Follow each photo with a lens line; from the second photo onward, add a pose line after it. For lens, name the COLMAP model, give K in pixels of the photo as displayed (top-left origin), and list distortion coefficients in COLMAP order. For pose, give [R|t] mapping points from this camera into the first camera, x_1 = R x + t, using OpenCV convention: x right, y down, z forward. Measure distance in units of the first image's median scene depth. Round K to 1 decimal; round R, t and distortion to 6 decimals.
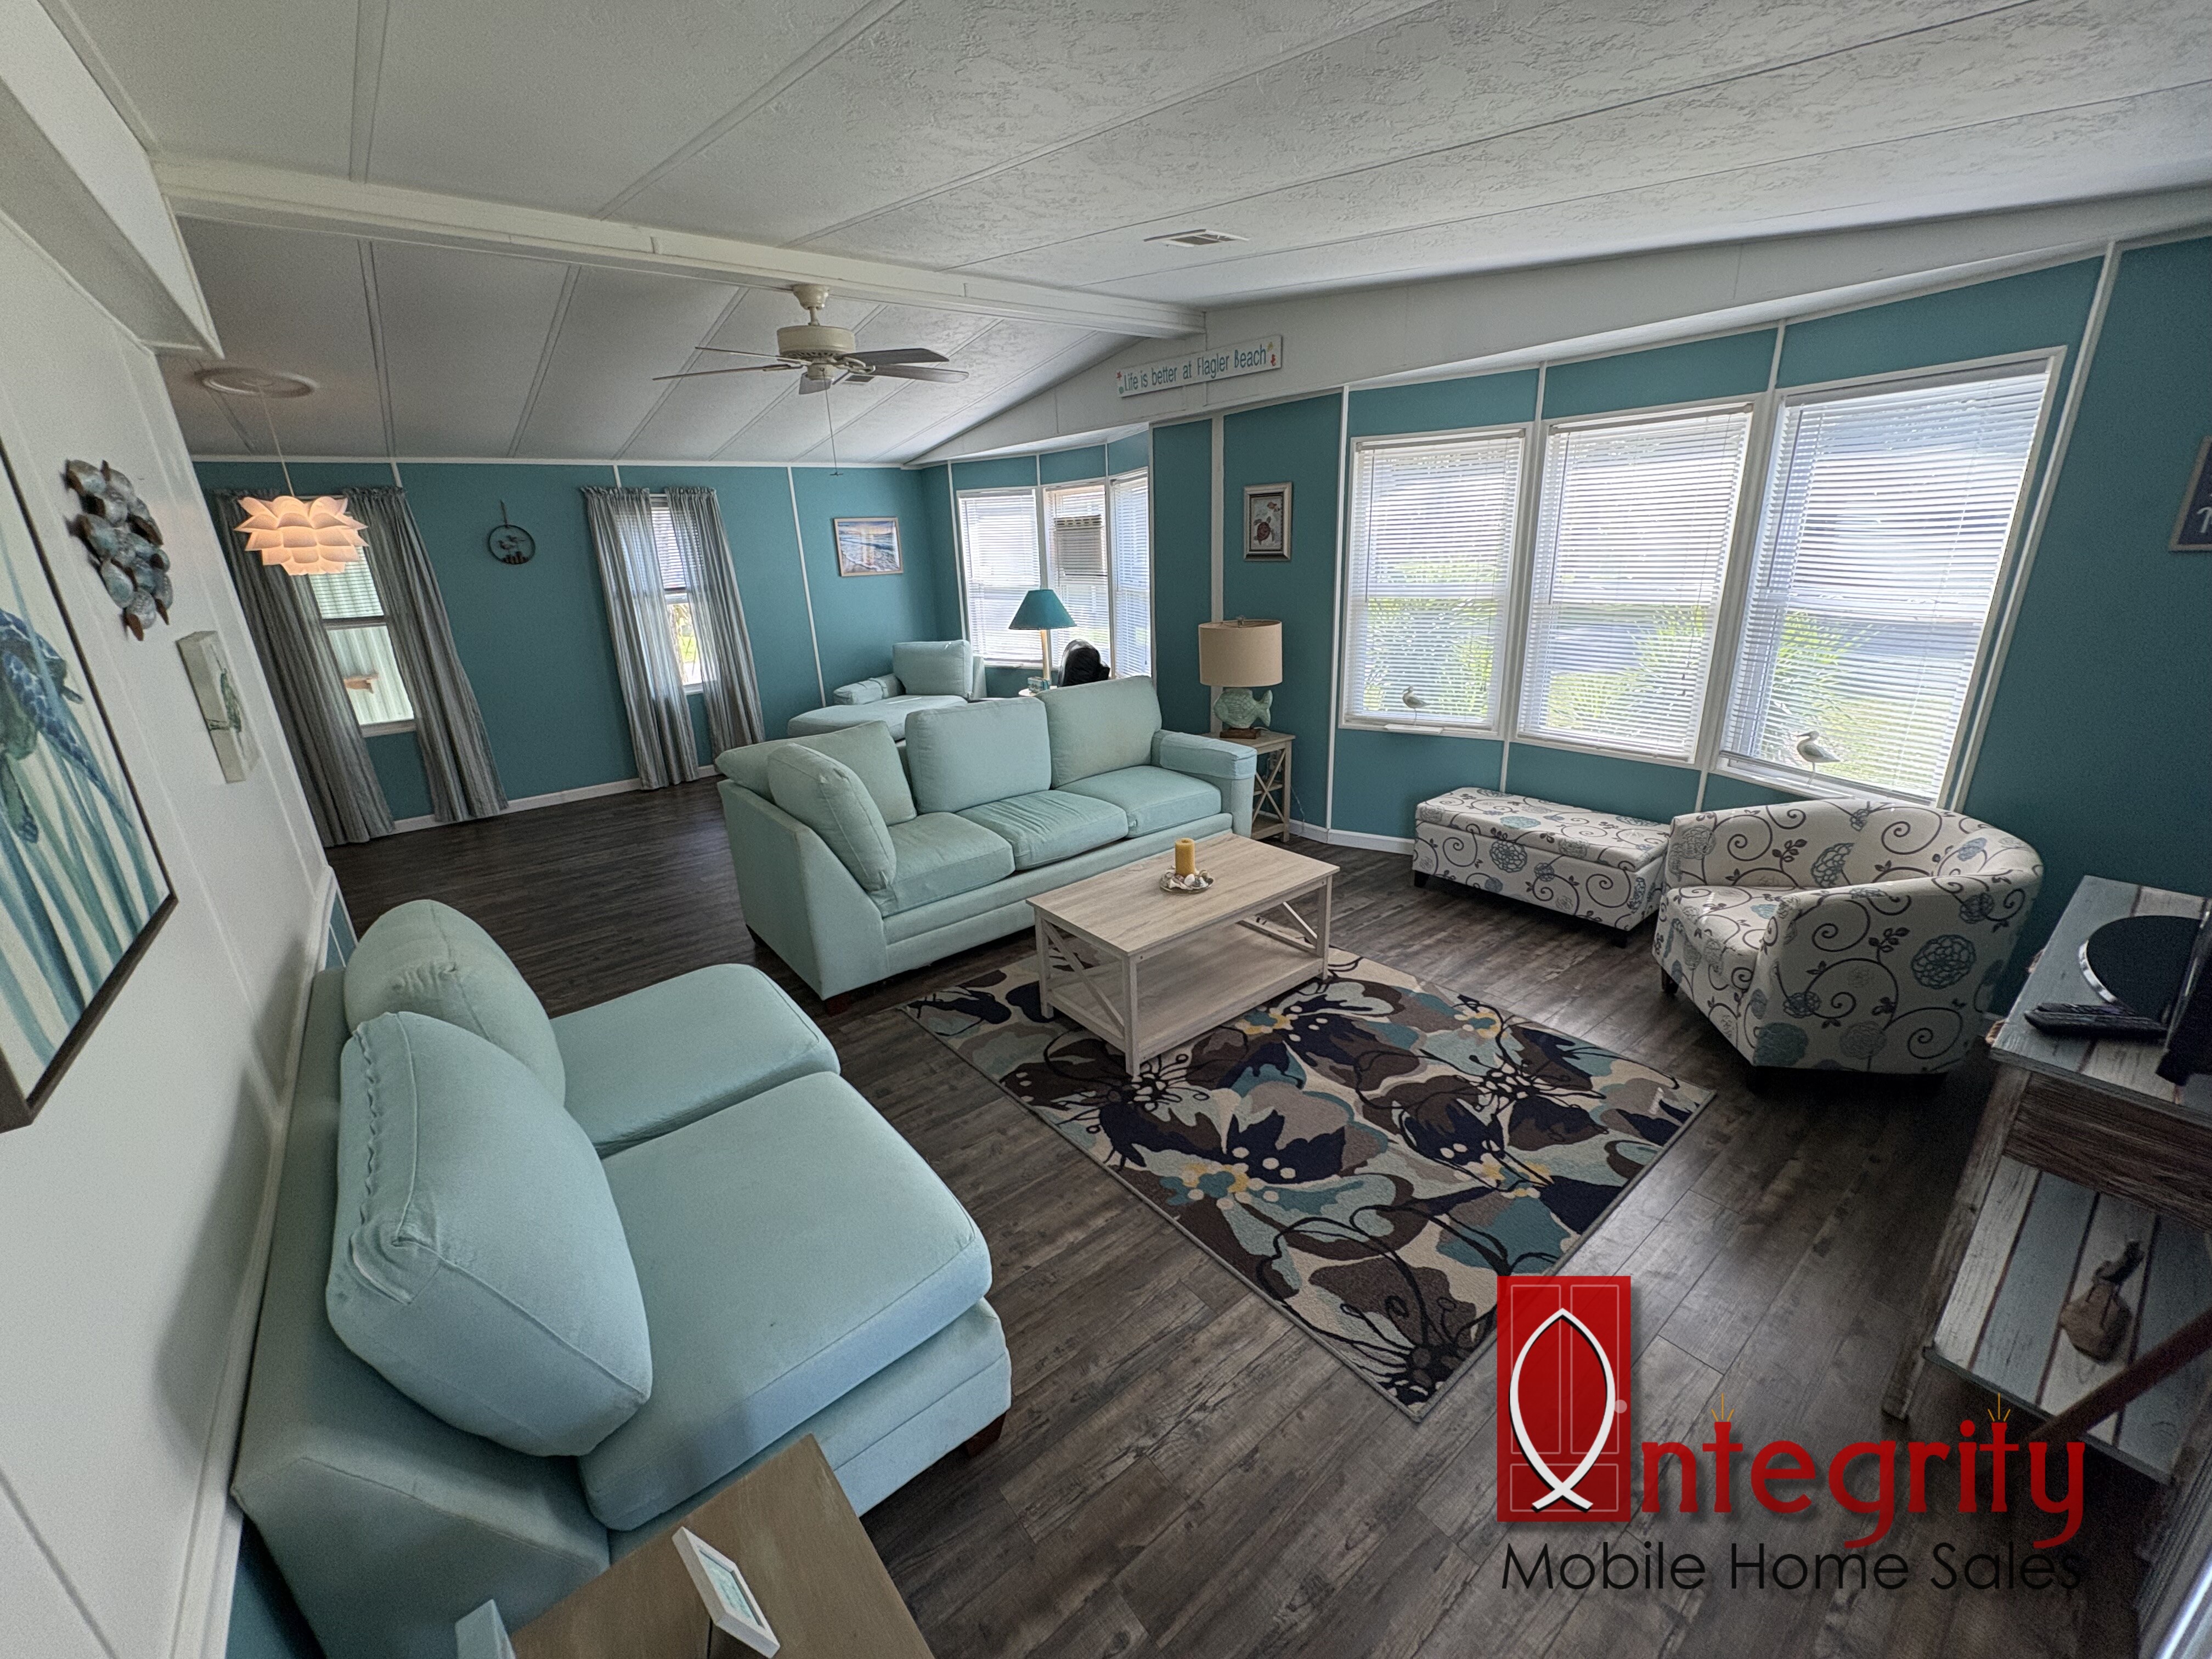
lens RADIAL K [[879.2, 0, 1106.6], [0, 879.2, 828.4], [0, 0, 1]] dist [-0.001621, 0.000071]
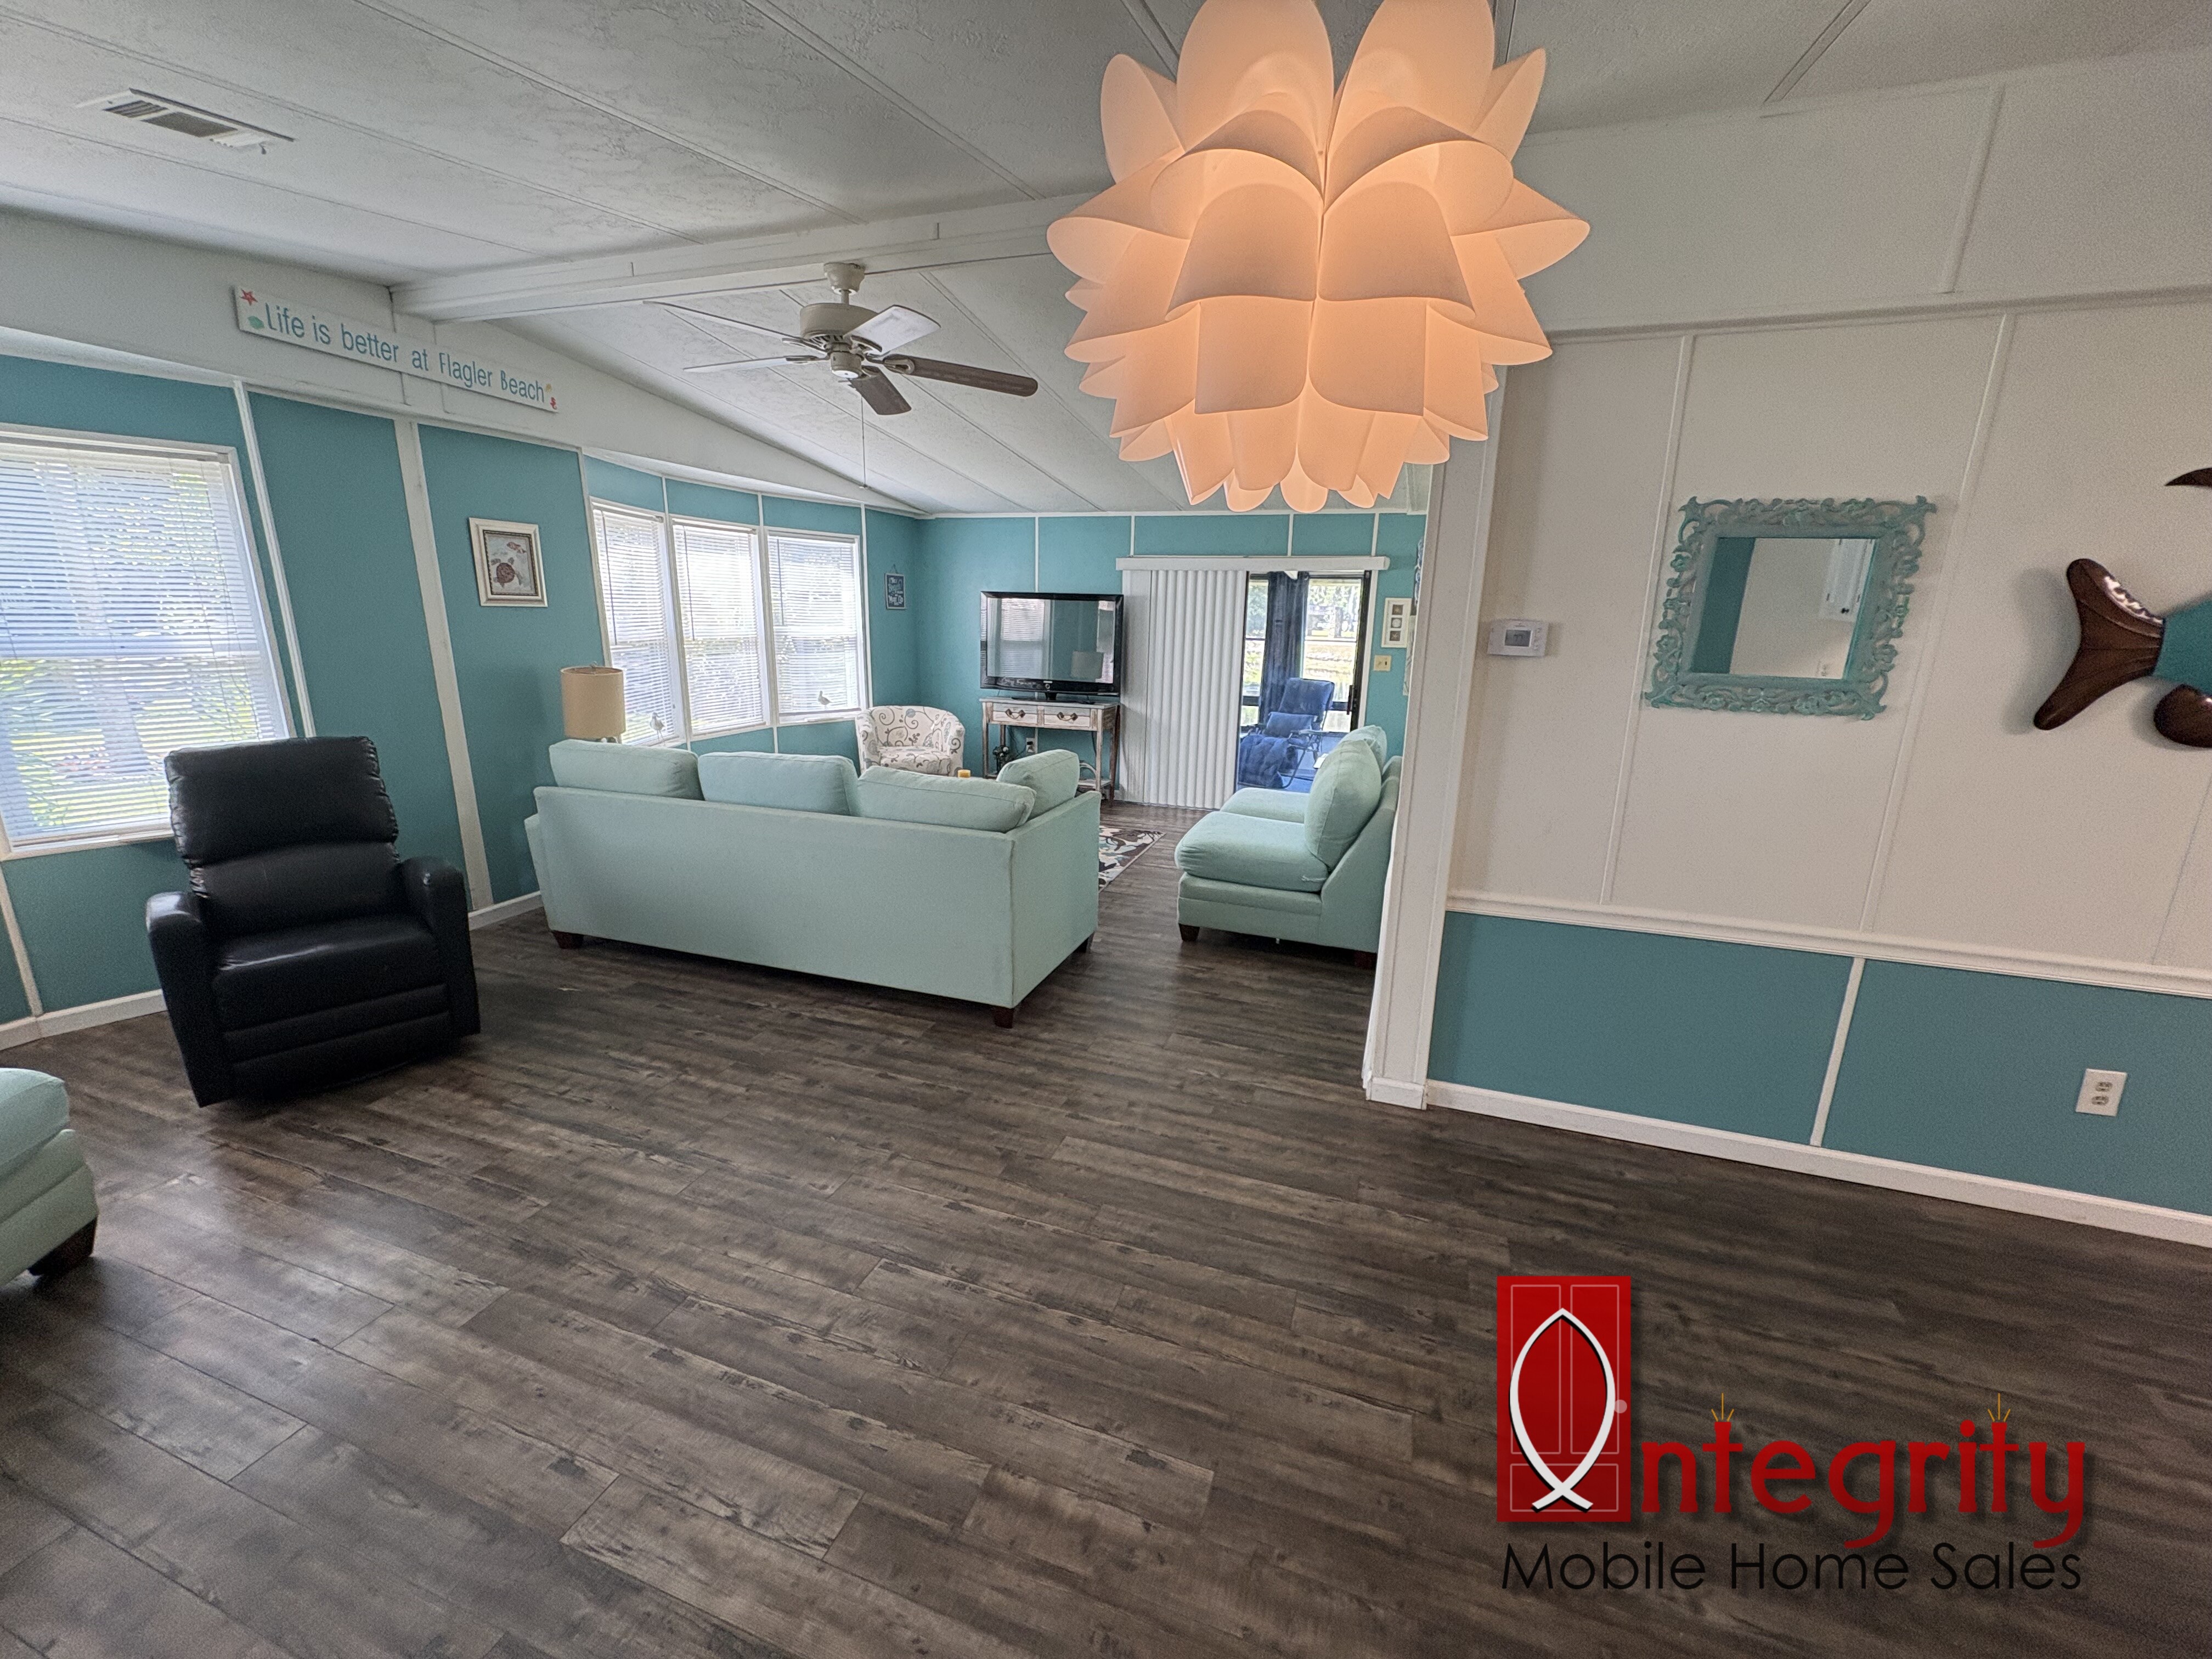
lens RADIAL K [[882.0, 0, 1106.9], [0, 882.0, 828.4], [0, 0, 1]] dist [-0.000214, 0.000021]
pose [[-0.535791, -0.173809, 0.826268, -1.413731], [0.268759, 0.892580, 0.362034, -0.409056], [-0.800435, 0.416041, -0.431524, 1.538526]]
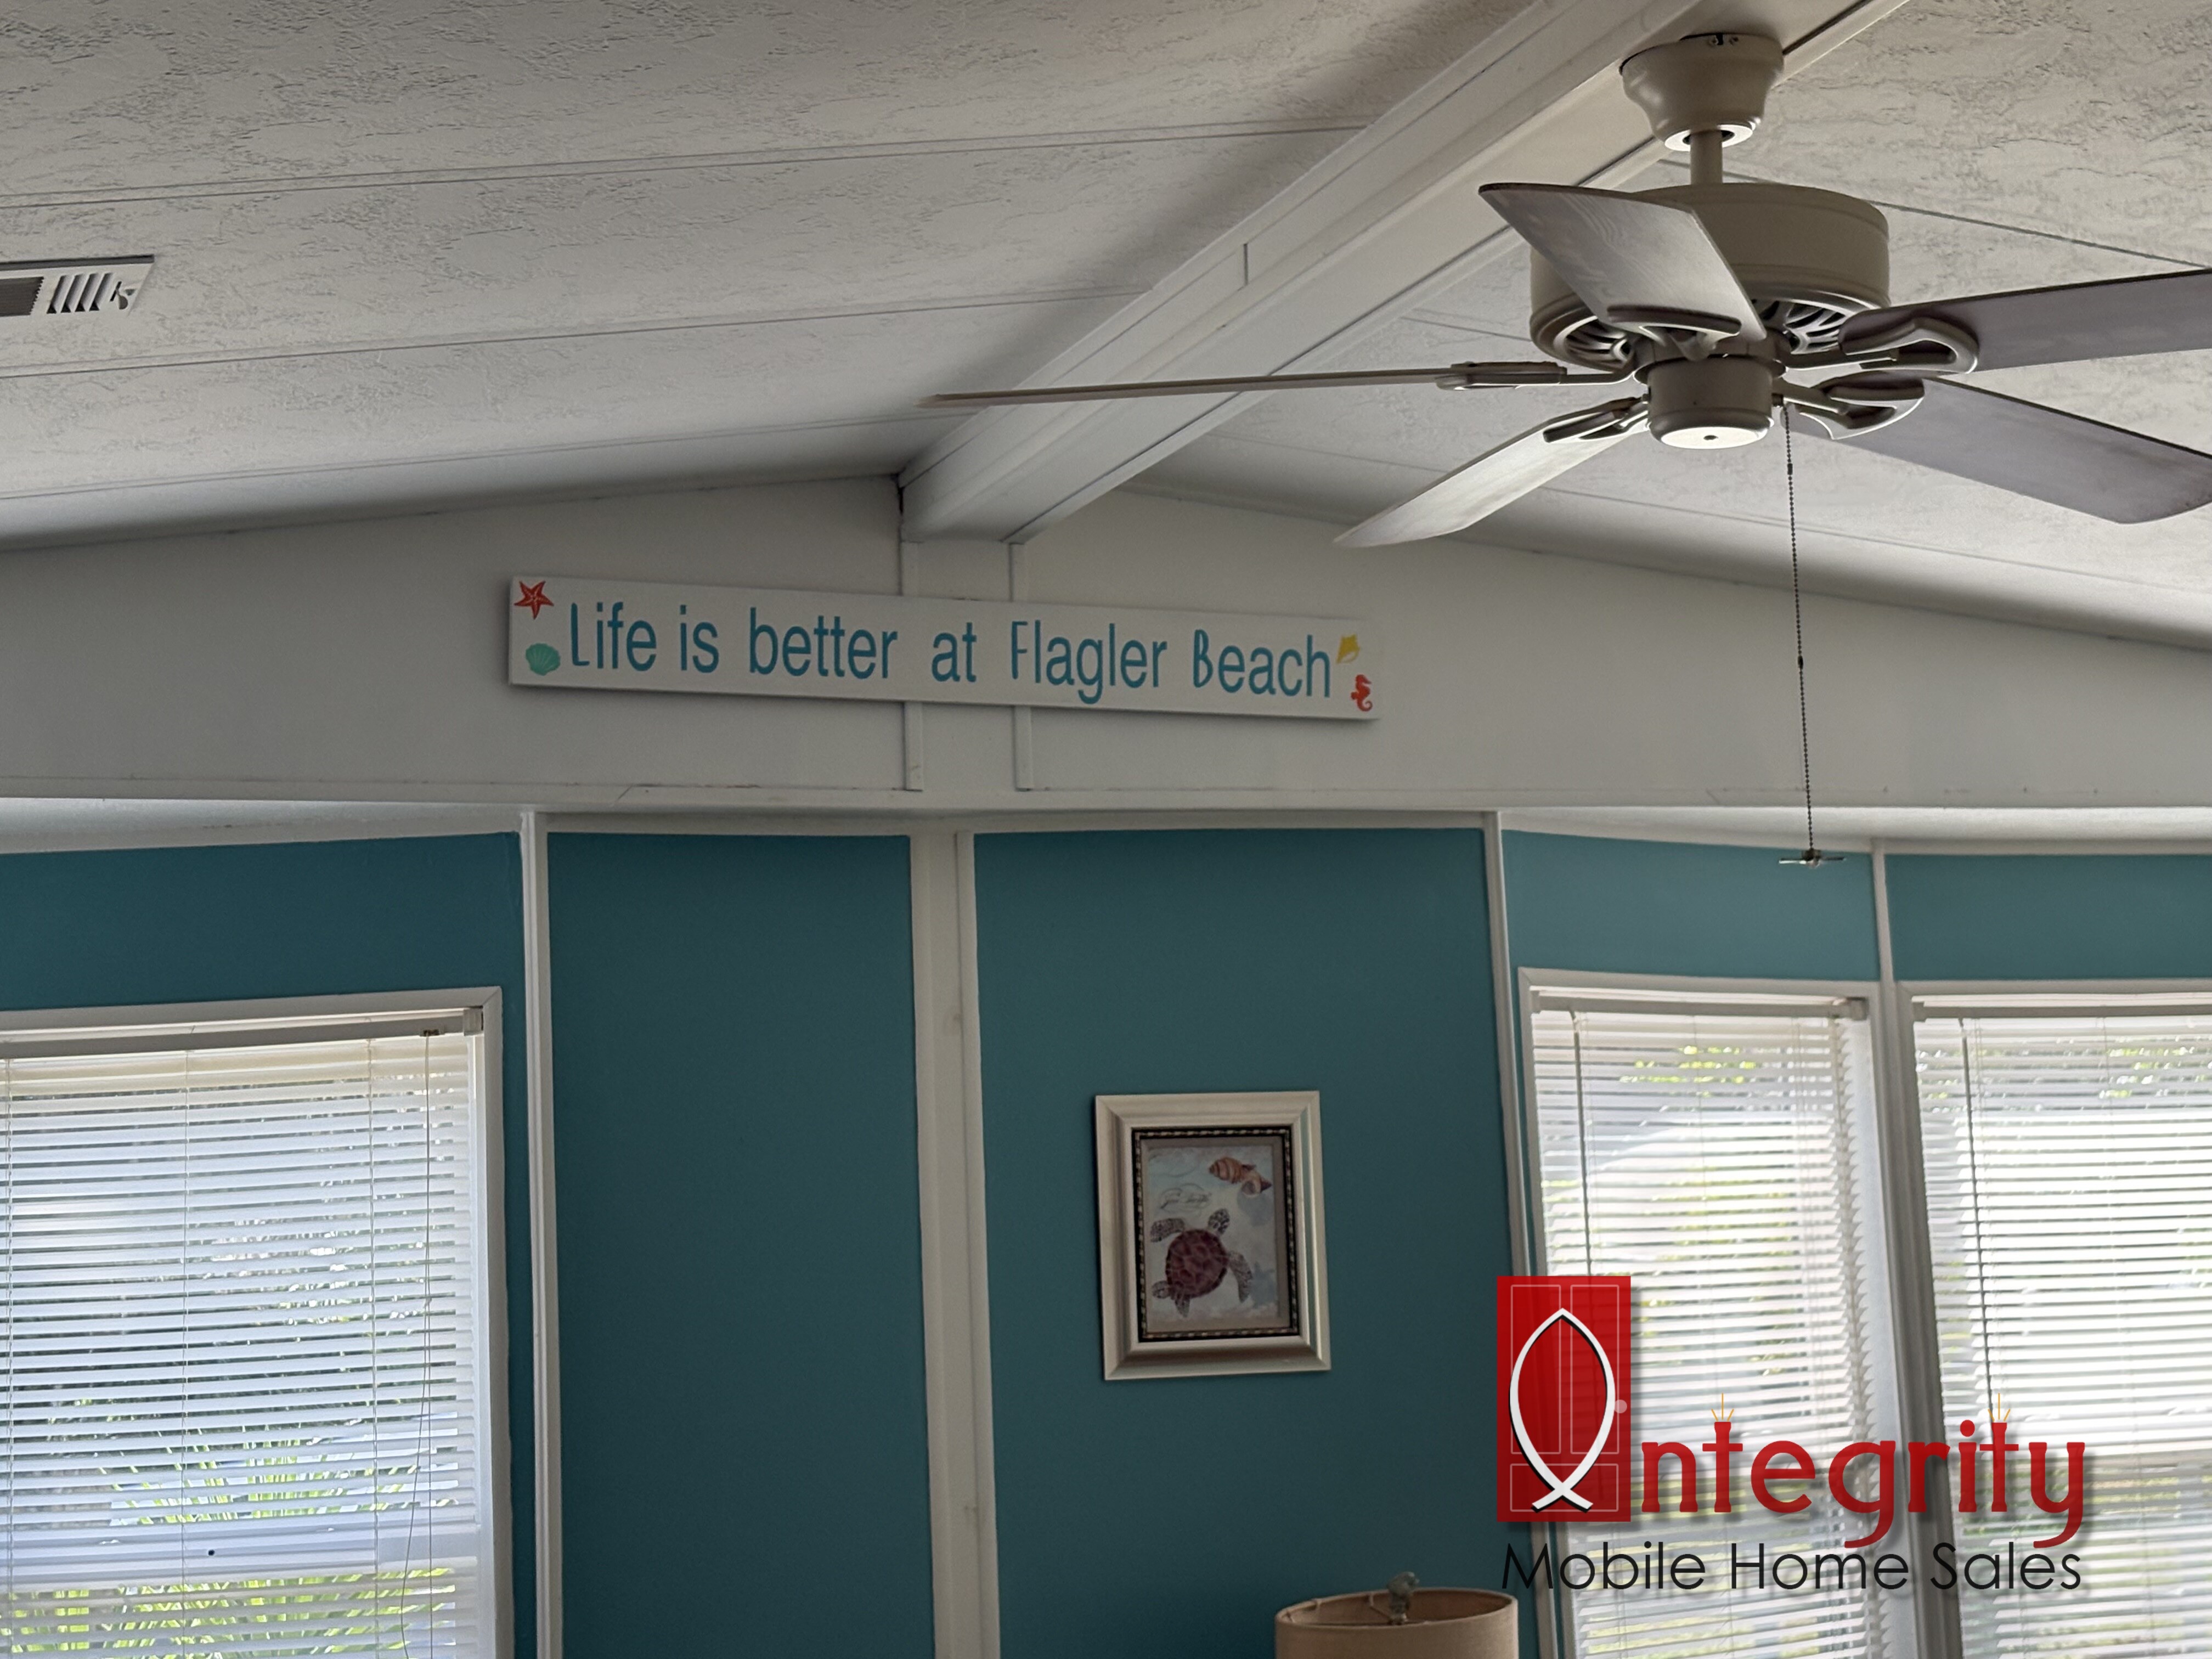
lens RADIAL K [[3749.8, 0, 1106.0], [0, 3749.8, 829.5], [0, 0, 1]] dist [0.182779, -0.090243]
pose [[0.318815, 0.142892, 0.936984, -1.354954], [0.325912, 0.911763, -0.249939, -0.285510], [-0.890022, 0.385059, 0.244114, 1.077749]]
